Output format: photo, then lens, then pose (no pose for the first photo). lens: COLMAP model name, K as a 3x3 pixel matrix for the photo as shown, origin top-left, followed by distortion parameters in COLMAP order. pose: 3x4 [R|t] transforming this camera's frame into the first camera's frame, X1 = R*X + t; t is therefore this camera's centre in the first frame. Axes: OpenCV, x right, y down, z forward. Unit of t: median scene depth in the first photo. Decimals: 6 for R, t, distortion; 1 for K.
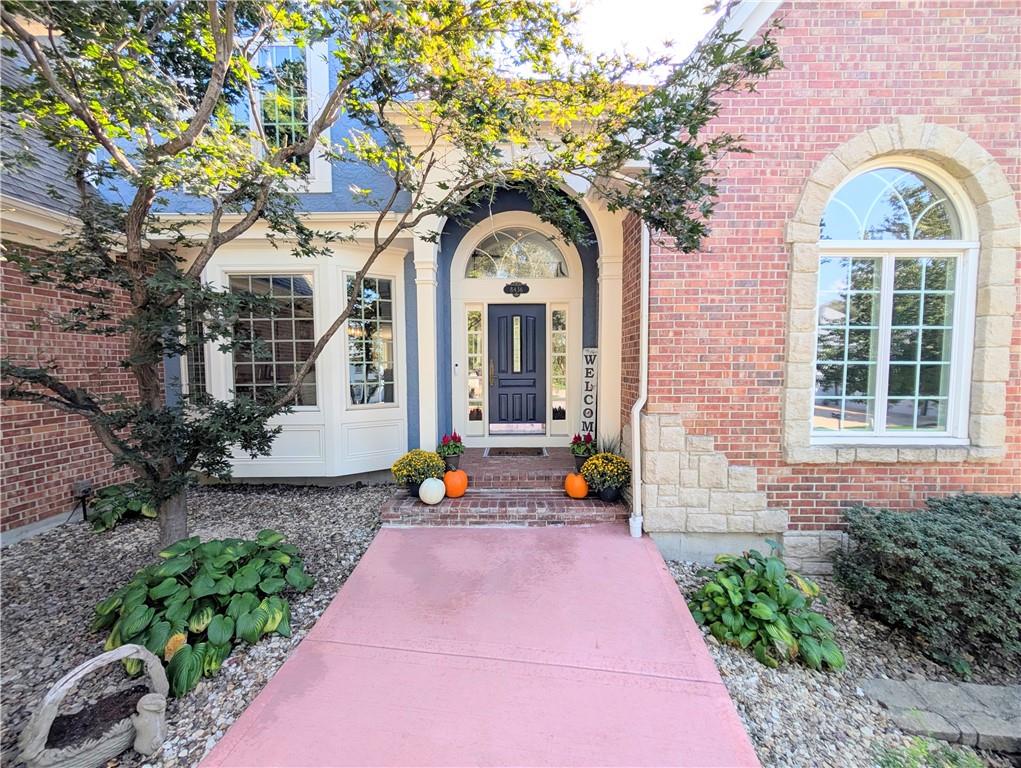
lens RADIAL K [[388.5, 0, 514.5], [0, 388.5, 384.2], [0, 0, 1]] dist [0.000026, 0.000107]
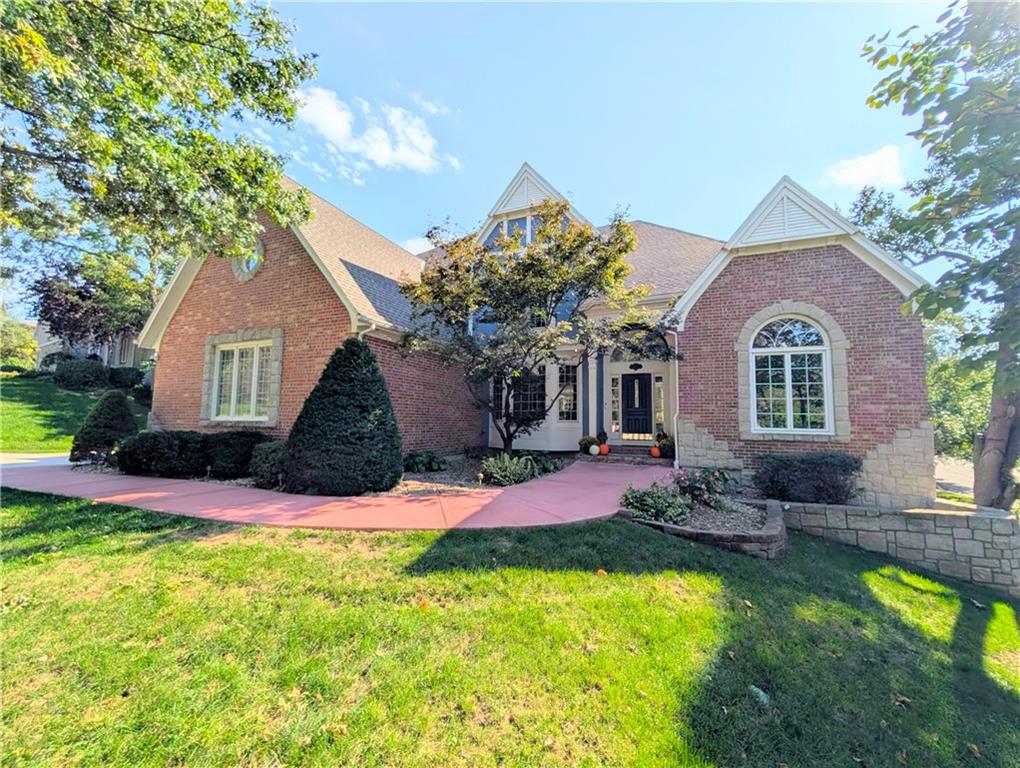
lens RADIAL K [[416.8, 0, 510.0], [0, 416.8, 384.0], [0, 0, 1]] dist [-0.000066, 0.000025]
pose [[0.921154, -0.015808, -0.388876, 0.377946], [-0.038698, 0.990503, -0.131930, 0.249385], [0.387269, 0.136577, 0.911795, -1.916178]]
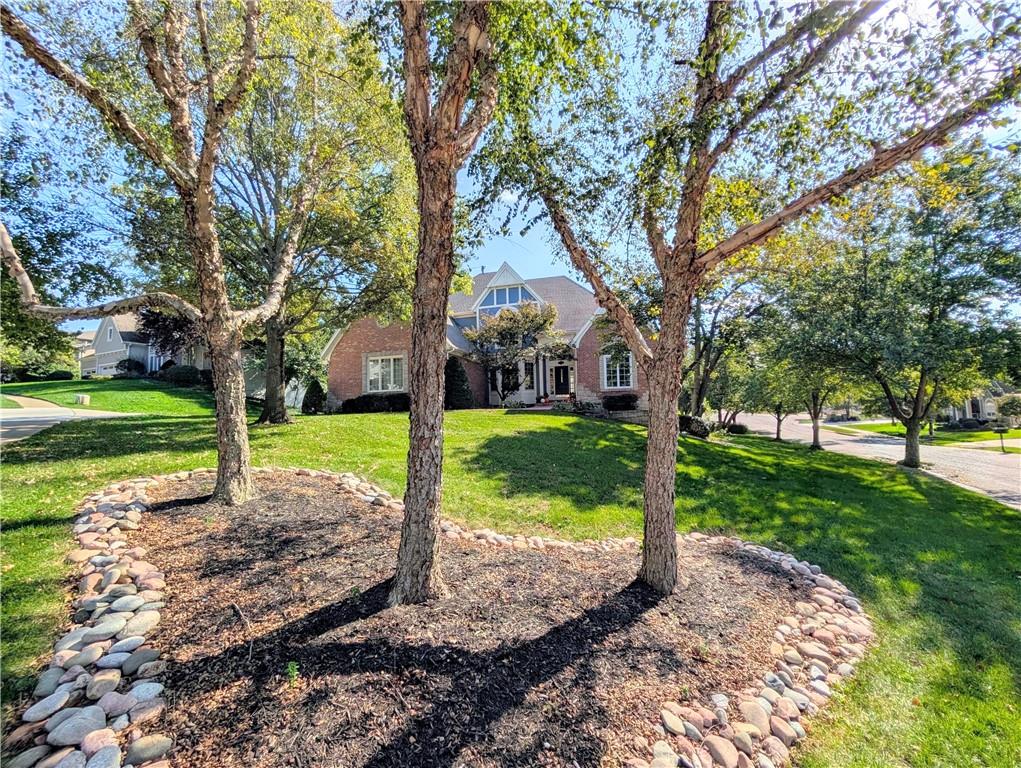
lens RADIAL K [[388.5, 0, 514.5], [0, 388.5, 384.2], [0, 0, 1]] dist [0.000026, 0.000107]
pose [[0.964765, -0.037005, -0.260499, 0.953870], [0.005987, 0.992892, -0.118869, 0.766438], [0.263046, 0.113121, 0.958129, -4.977496]]
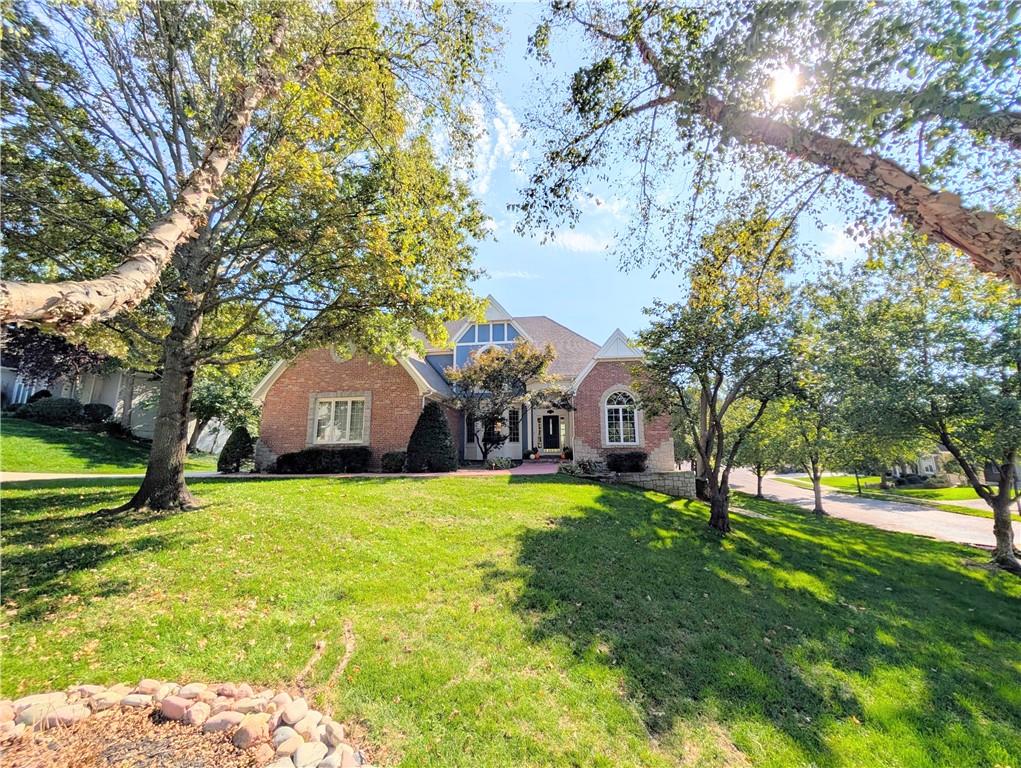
lens RADIAL K [[388.5, 0, 514.5], [0, 388.5, 384.2], [0, 0, 1]] dist [0.000026, 0.000107]
pose [[0.991480, -0.025564, -0.127728, 0.224176], [-0.003789, 0.974477, -0.224454, 0.517879], [0.130206, 0.223025, 0.966078, -4.176495]]
